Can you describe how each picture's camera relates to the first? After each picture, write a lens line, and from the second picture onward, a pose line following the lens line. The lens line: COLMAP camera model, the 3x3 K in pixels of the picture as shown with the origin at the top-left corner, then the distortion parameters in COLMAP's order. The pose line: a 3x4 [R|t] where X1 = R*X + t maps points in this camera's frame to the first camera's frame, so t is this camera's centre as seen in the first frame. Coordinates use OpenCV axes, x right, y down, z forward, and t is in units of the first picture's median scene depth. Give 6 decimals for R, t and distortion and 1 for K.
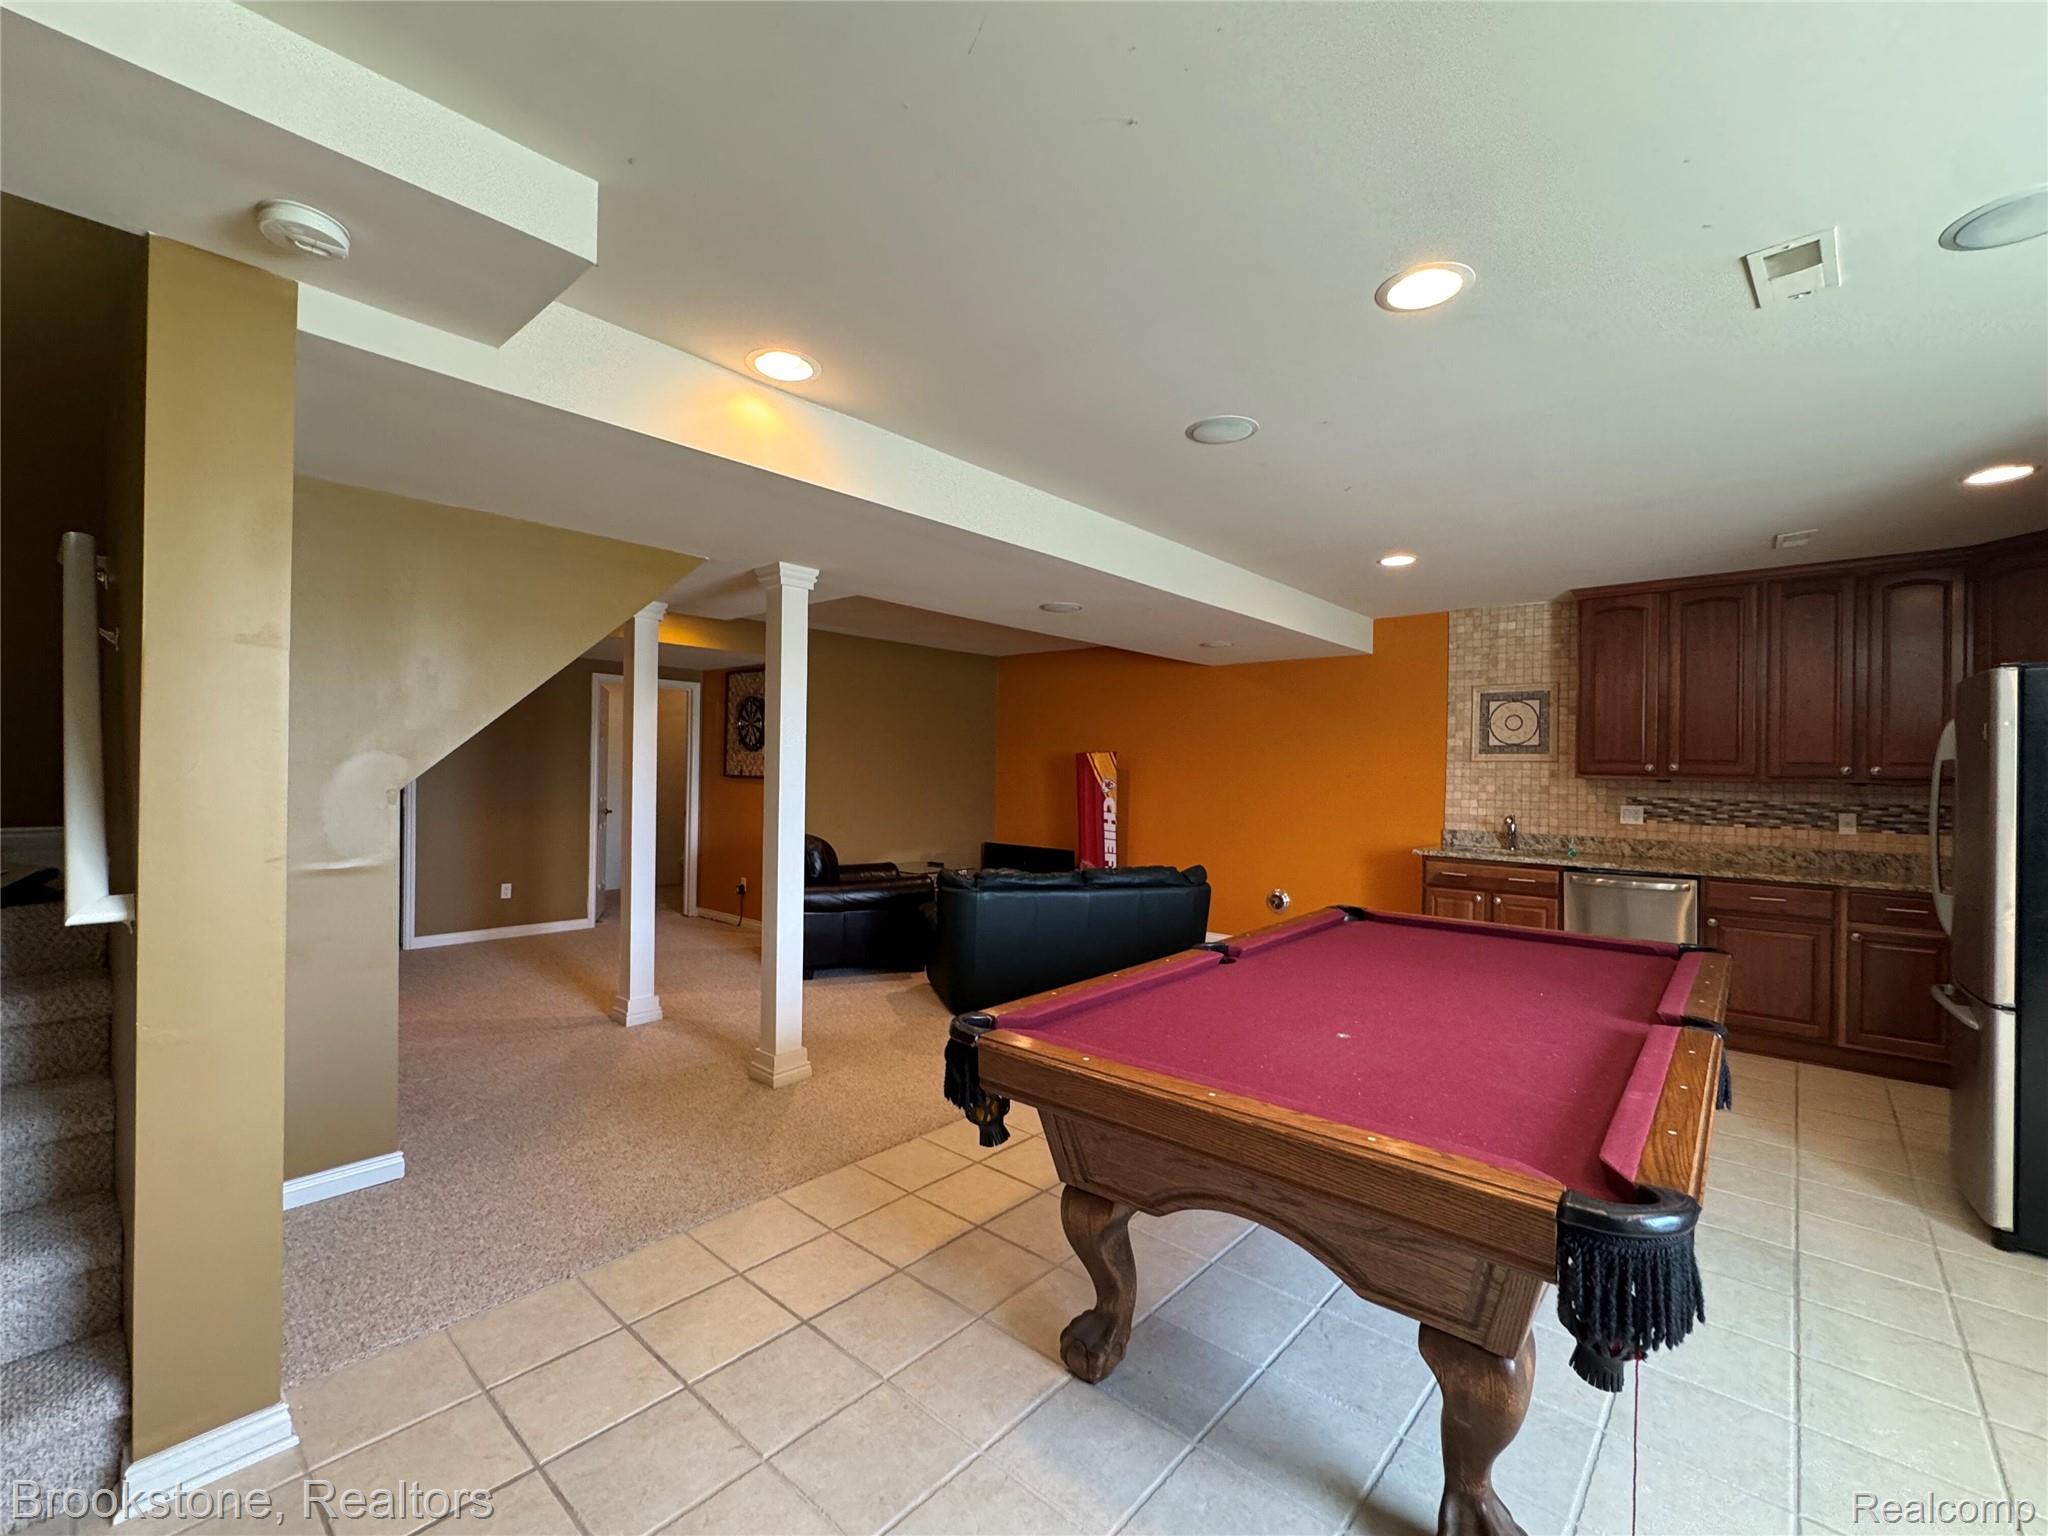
lens RADIAL K [[860.7, 0, 1024.0], [0, 860.7, 768.0], [0, 0, 1]] dist [0.000072, -0.013874]
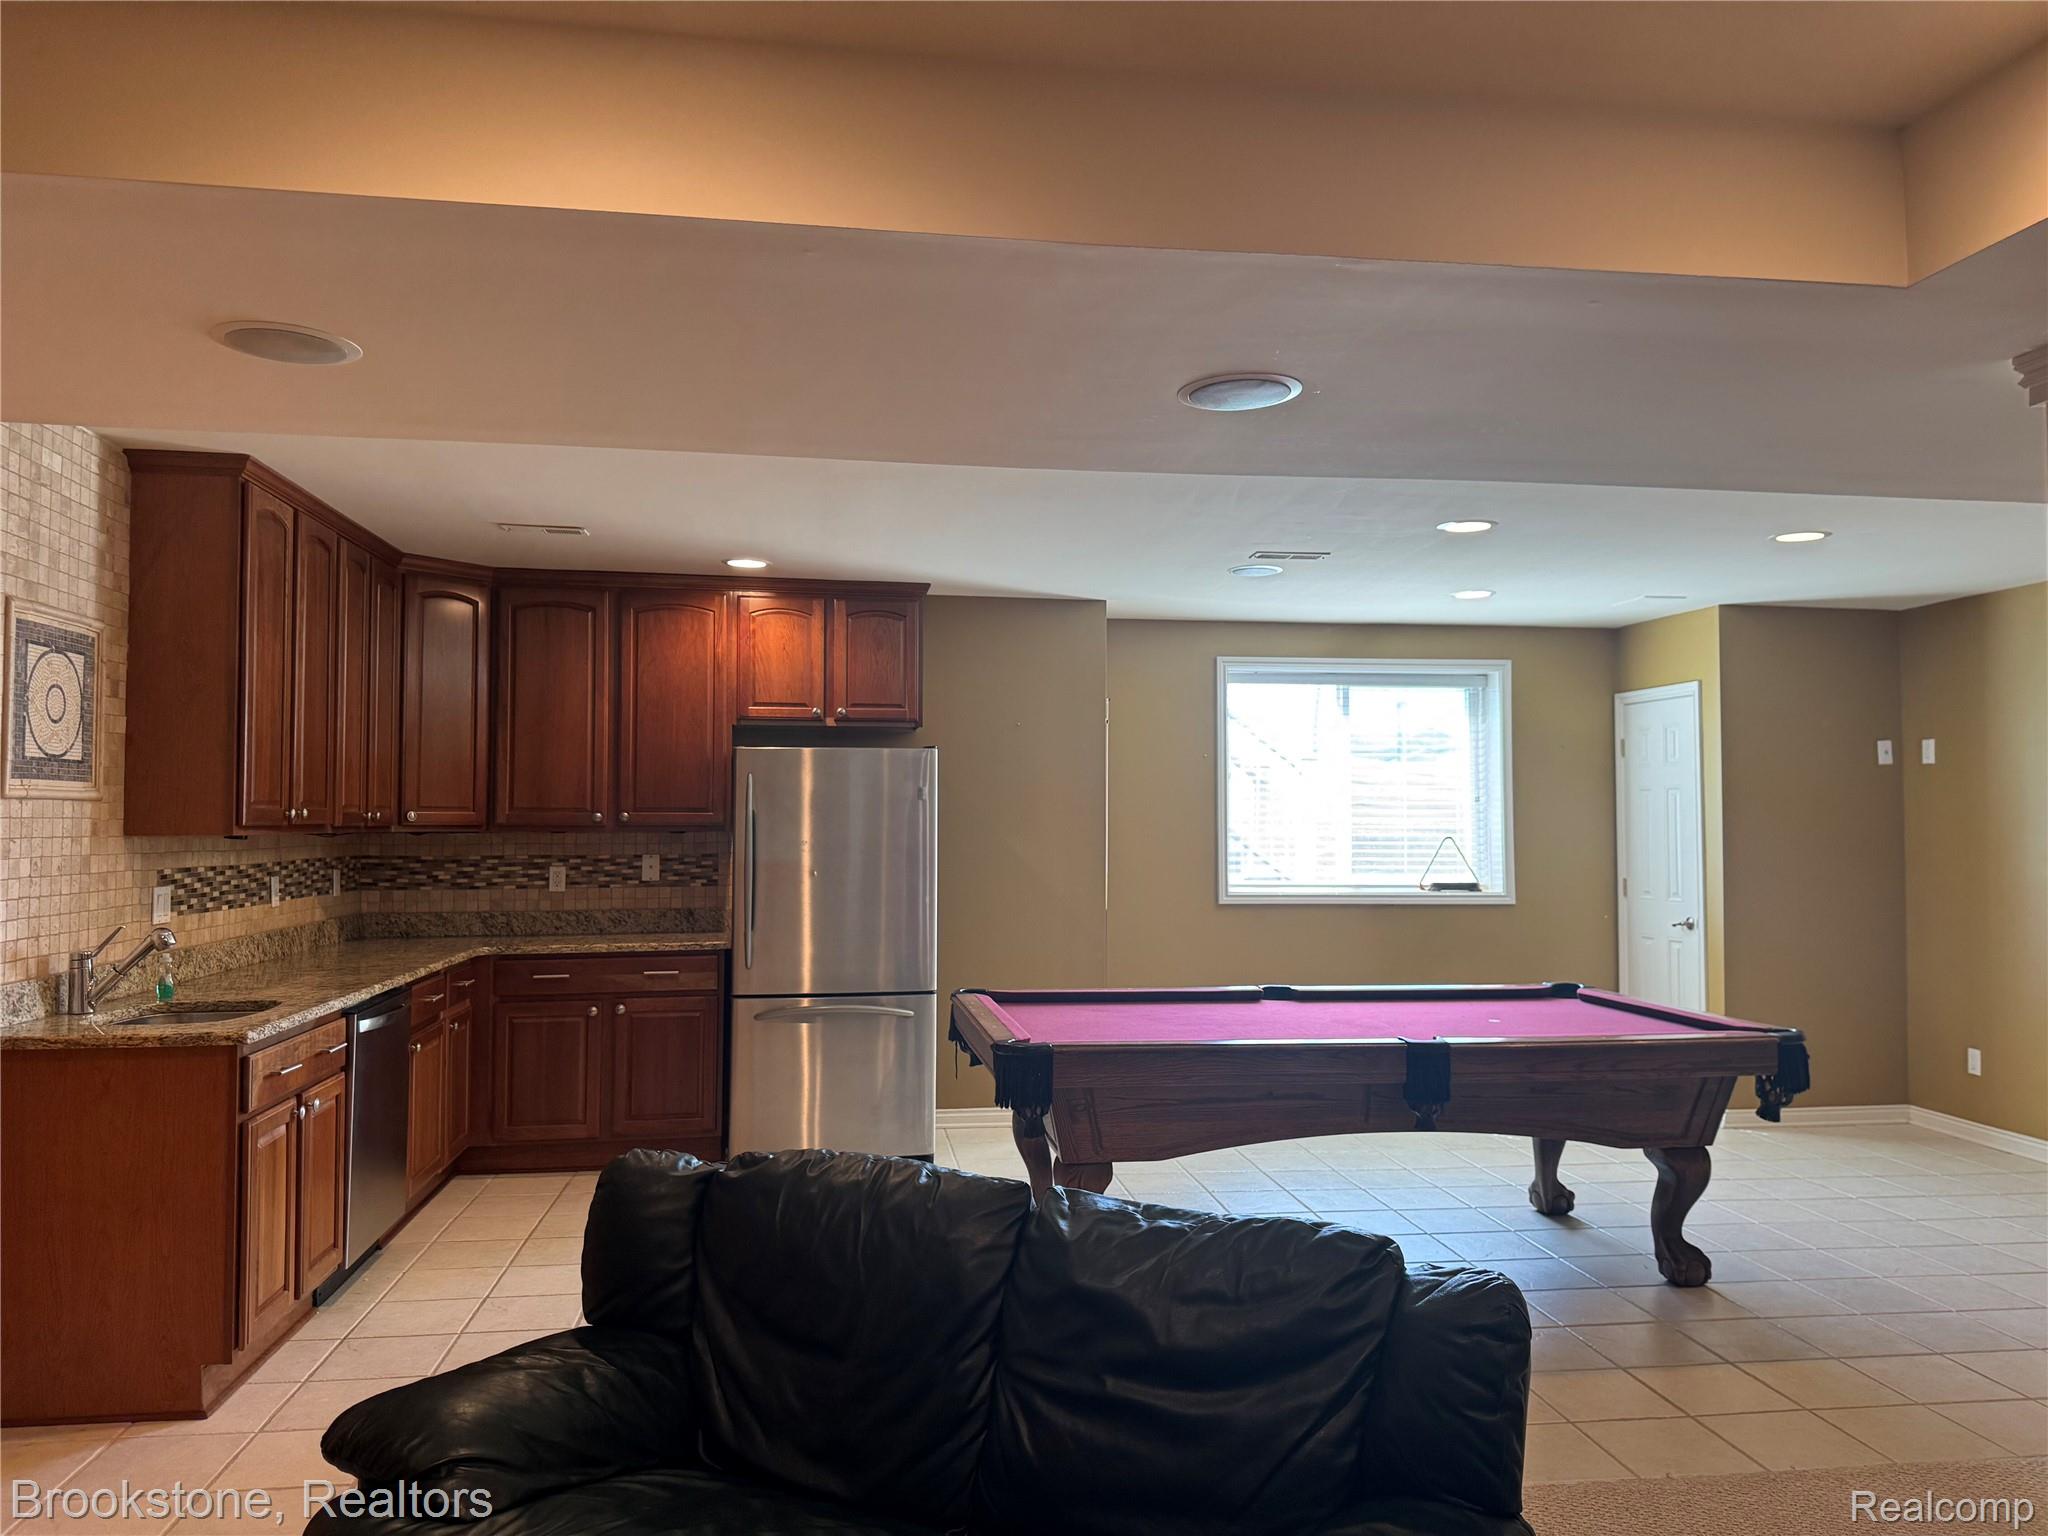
lens RADIAL K [[1440.2, 0, 1054.5], [0, 1440.2, 767.1], [0, 0, 1]] dist [0.004534, -0.023289]
pose [[-0.765412, 0.006077, 0.643511, -0.236575], [-0.014620, 0.999533, -0.026828, -0.011622], [-0.643374, -0.029943, -0.764966, 1.256250]]
